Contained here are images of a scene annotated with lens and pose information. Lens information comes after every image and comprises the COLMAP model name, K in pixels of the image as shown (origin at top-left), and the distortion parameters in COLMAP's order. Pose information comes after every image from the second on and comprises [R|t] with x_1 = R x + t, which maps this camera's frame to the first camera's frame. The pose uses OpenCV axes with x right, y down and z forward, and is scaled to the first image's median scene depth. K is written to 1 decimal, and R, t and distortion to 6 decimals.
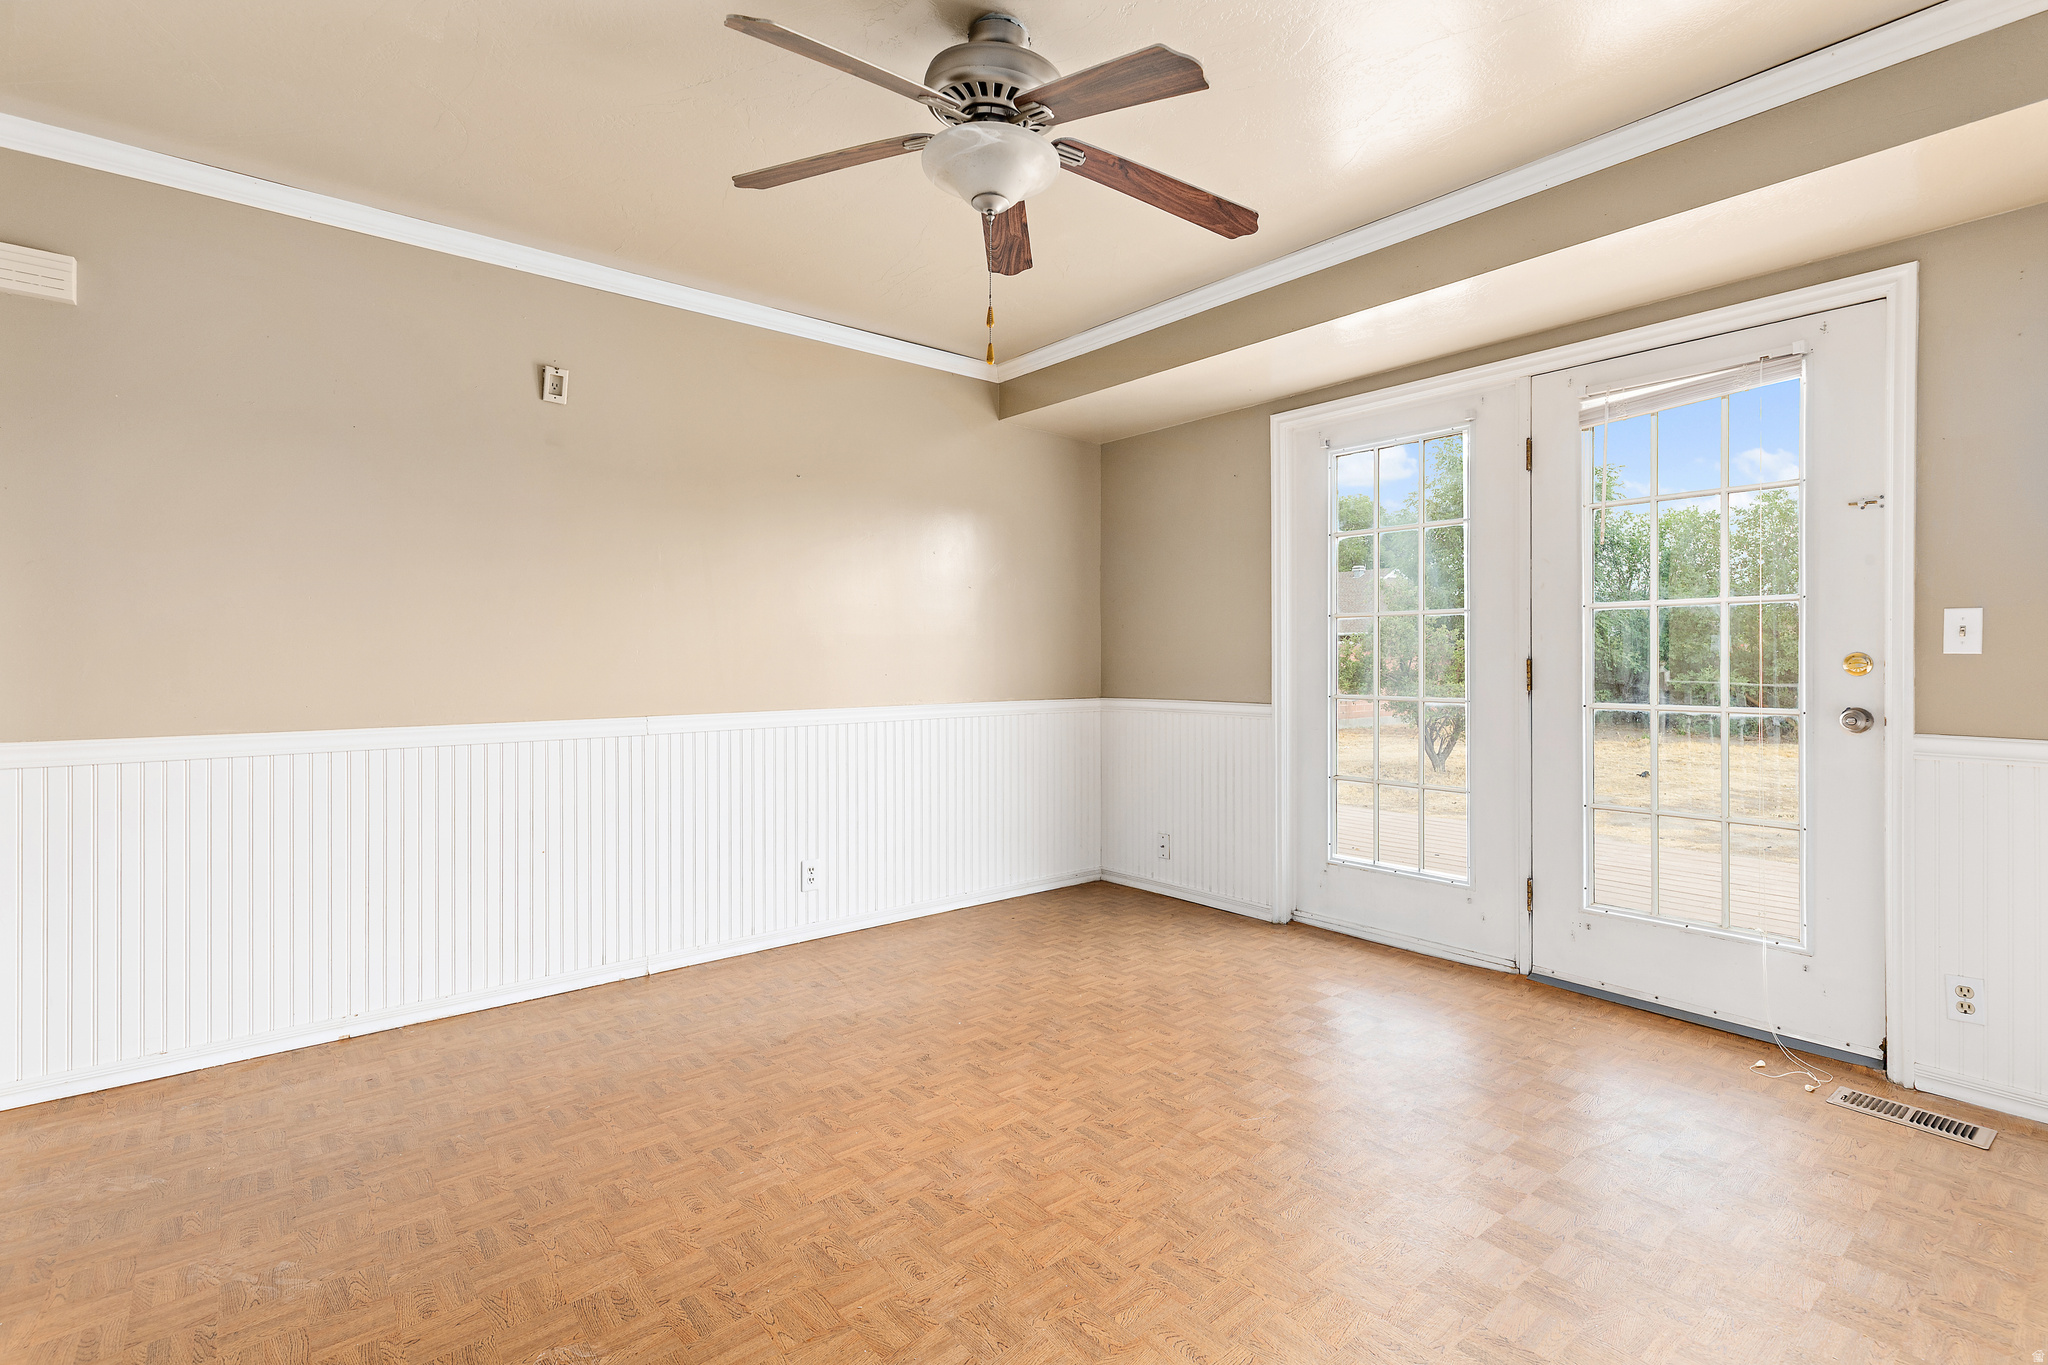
lens RADIAL K [[946.3, 0, 1028.3], [0, 946.3, 659.9], [0, 0, 1]] dist [-0.001020, -0.000531]
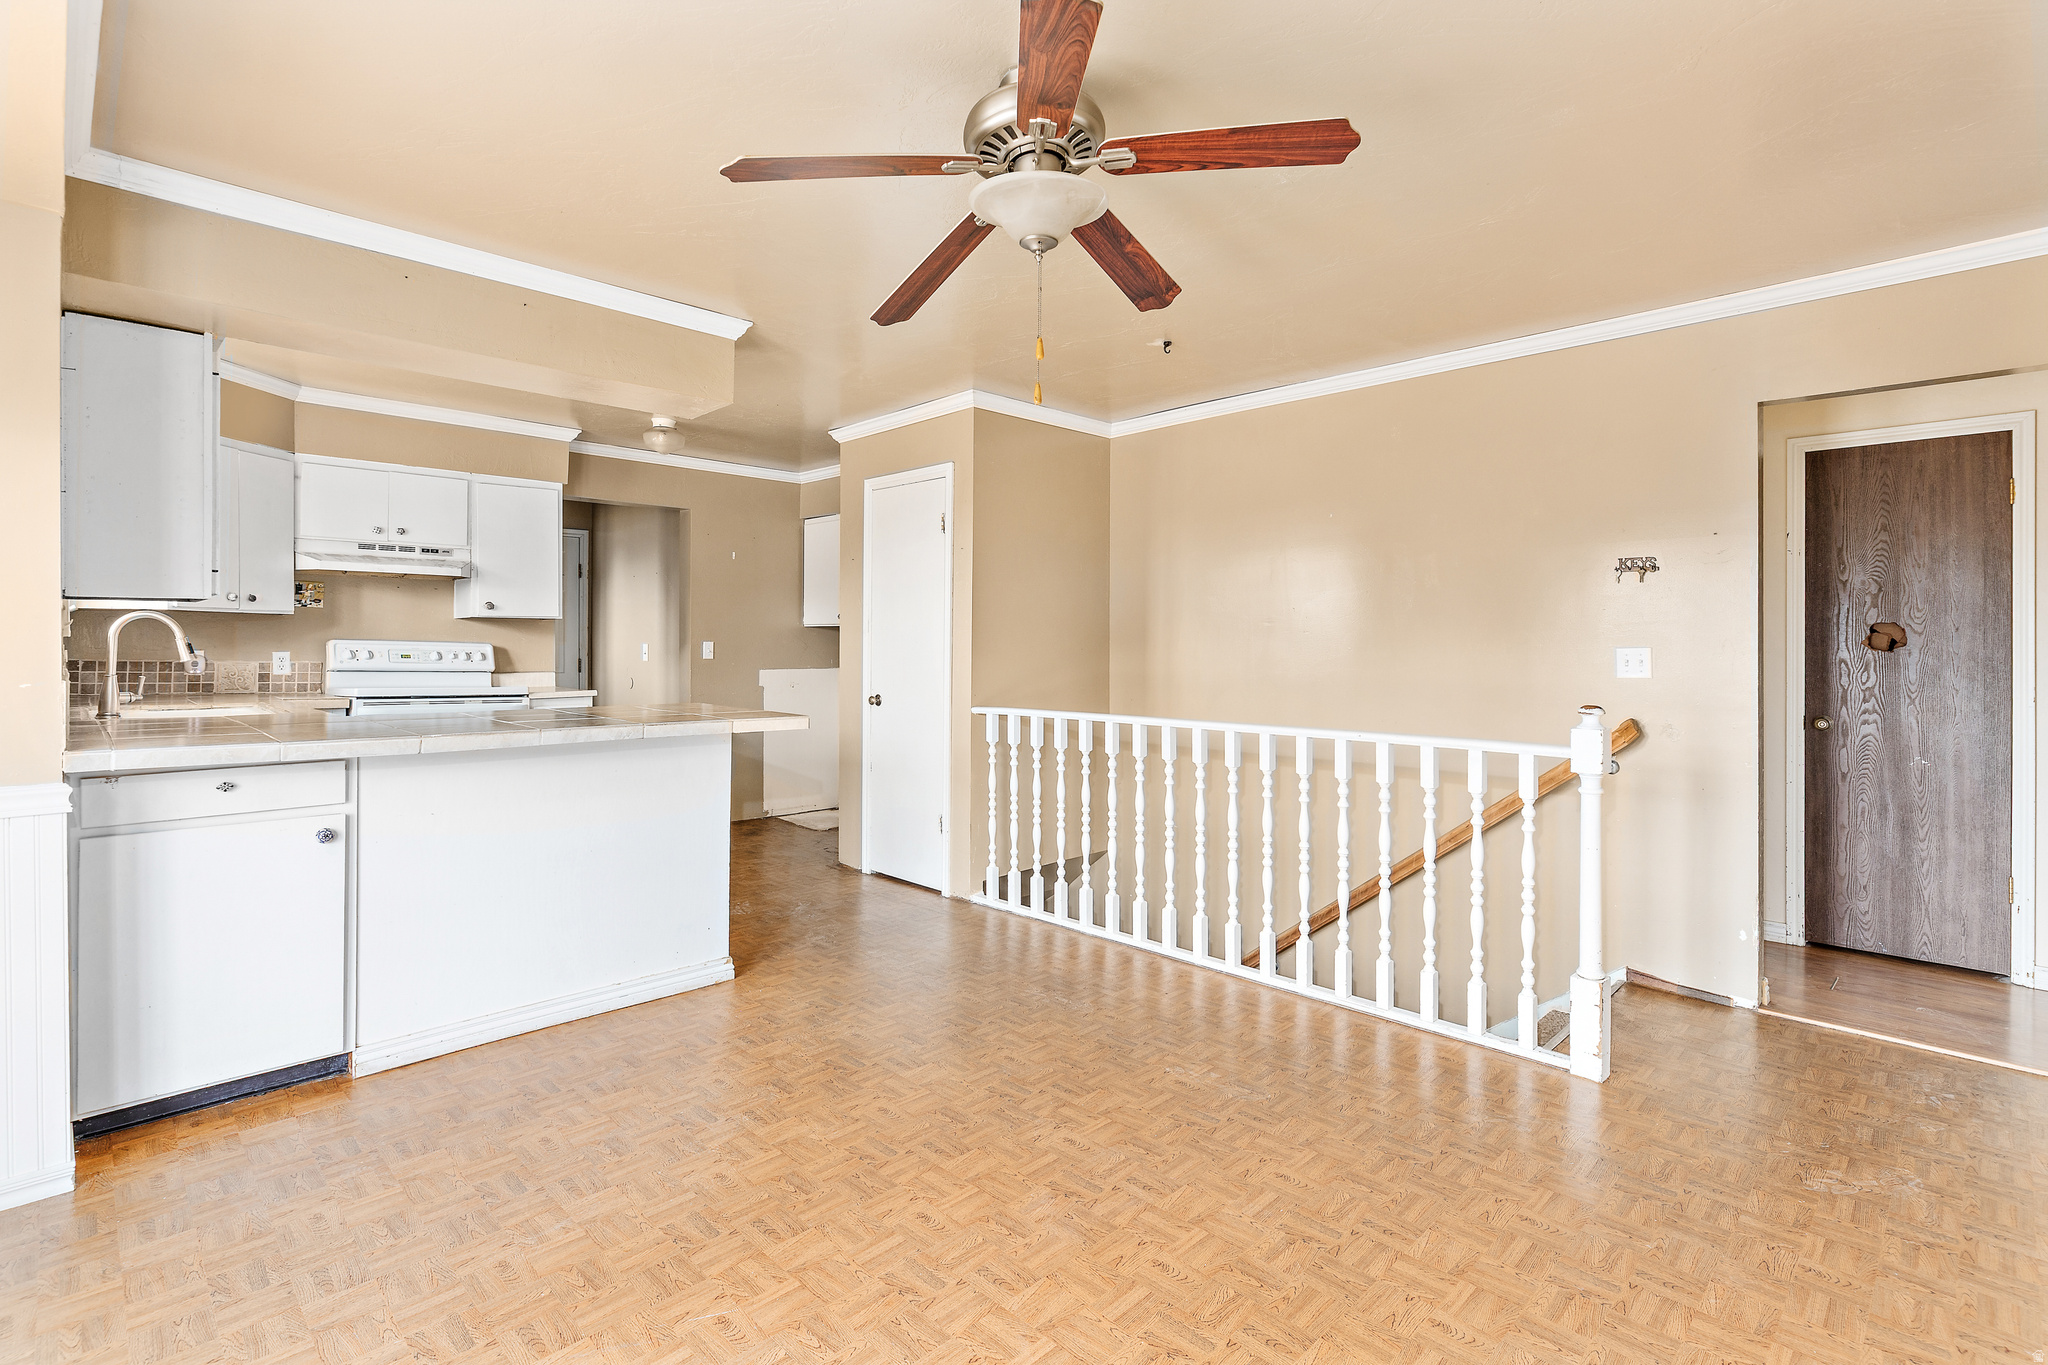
lens RADIAL K [[983.7, 0, 1027.7], [0, 983.7, 643.4], [0, 0, 1]] dist [-0.000772, -0.000074]
pose [[-0.995204, -0.002272, -0.097792, 0.056668], [-0.002939, 0.999973, 0.006677, -0.056712], [0.097775, 0.006932, -0.995184, 1.622049]]
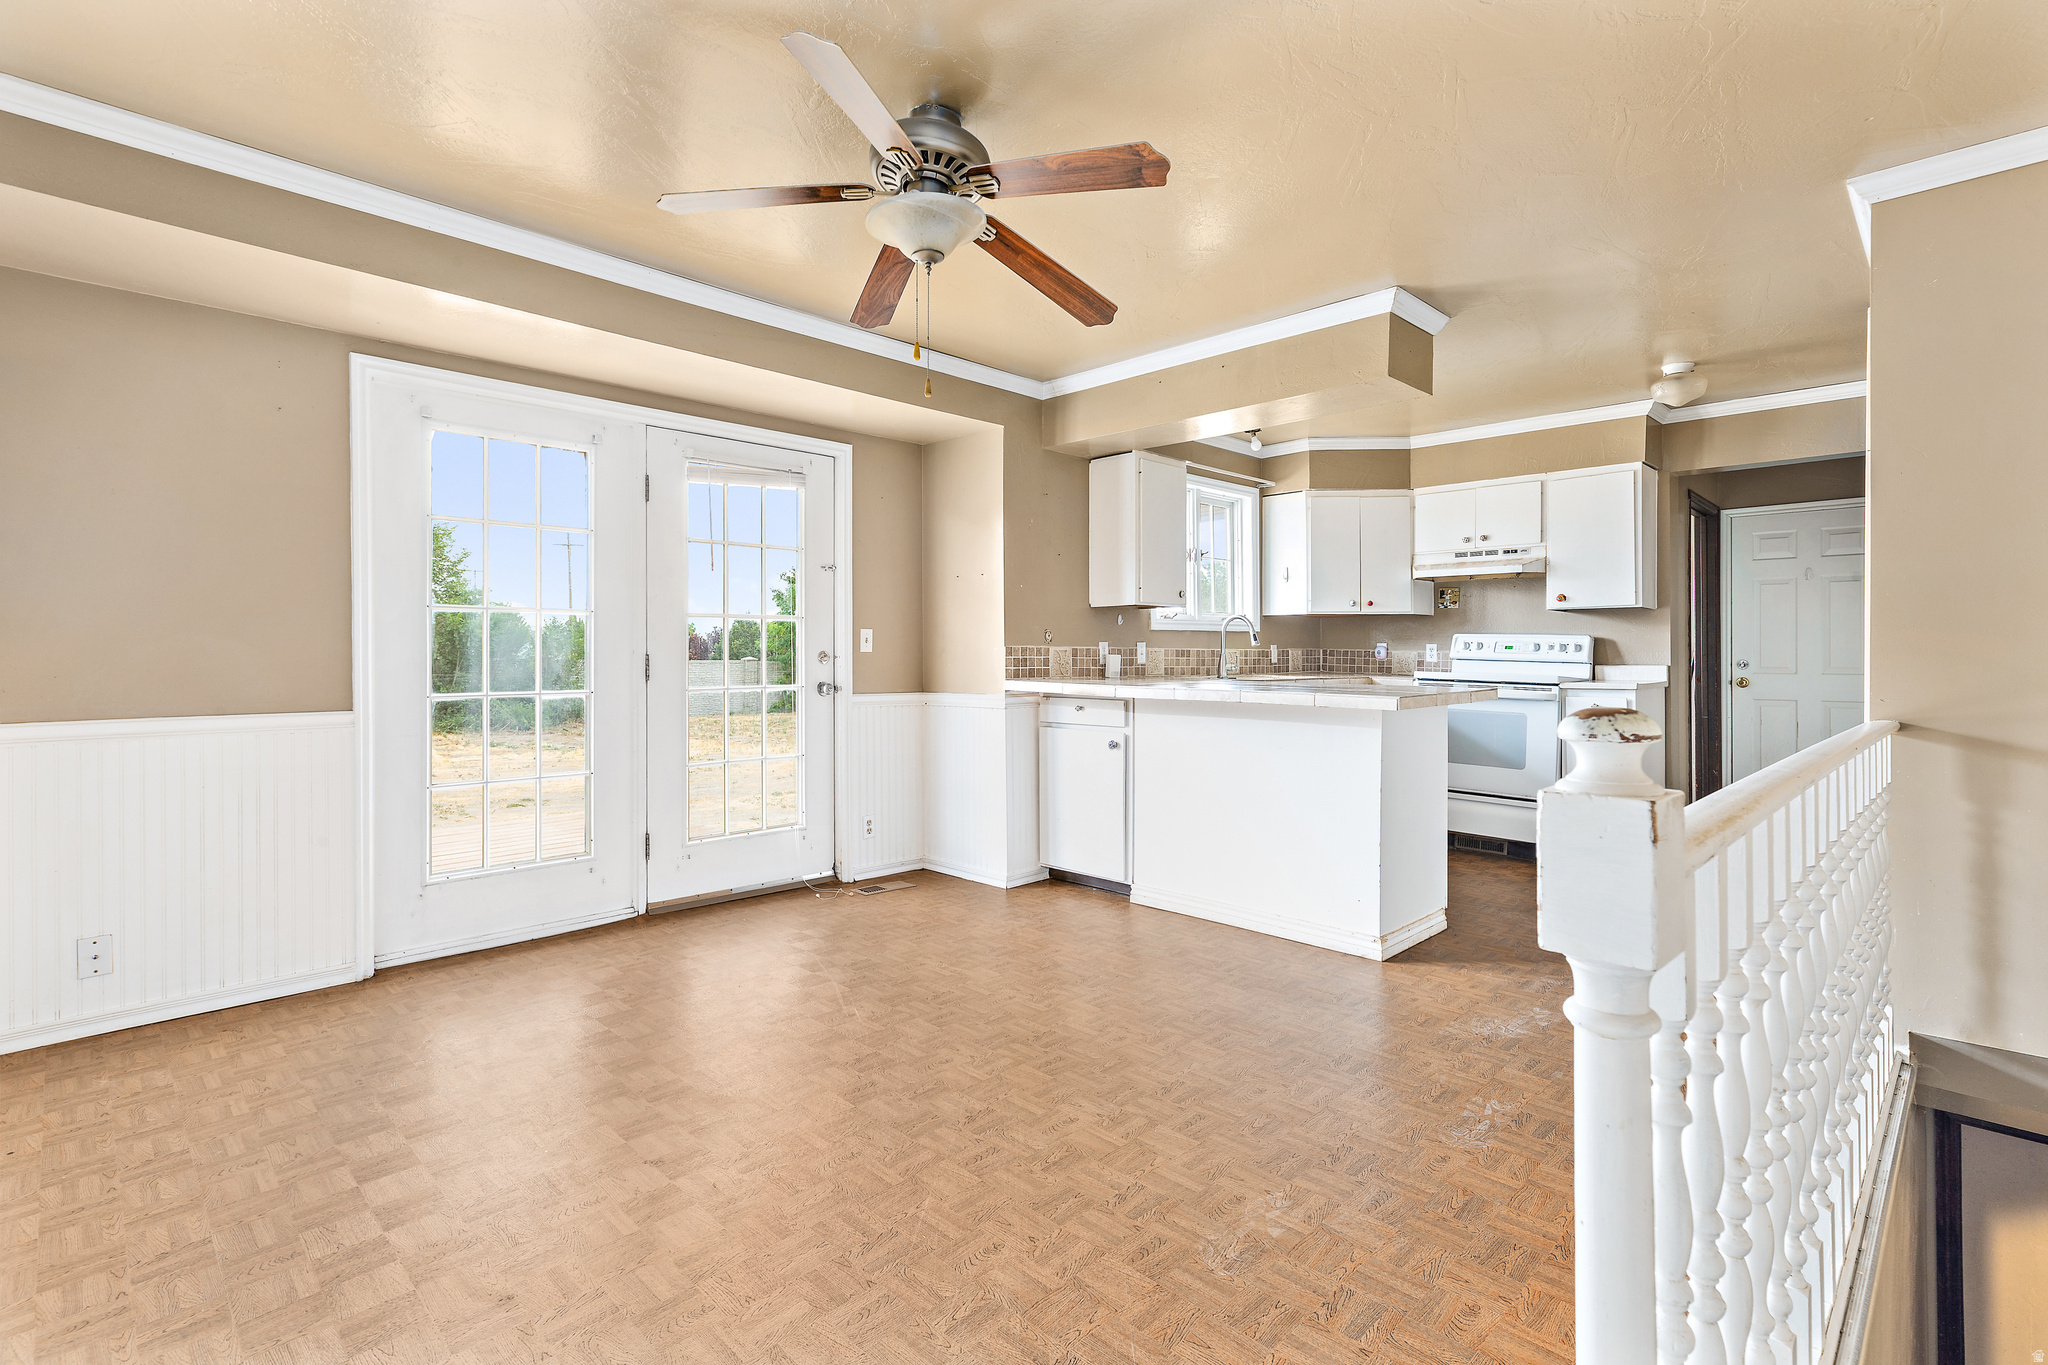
lens RADIAL K [[946.3, 0, 1028.3], [0, 946.3, 659.9], [0, 0, 1]] dist [-0.001020, -0.000531]
pose [[-0.094808, -0.004125, 0.995487, -0.947729], [0.003891, 0.999982, 0.004514, 0.001973], [-0.995488, 0.004301, -0.094791, 0.797066]]
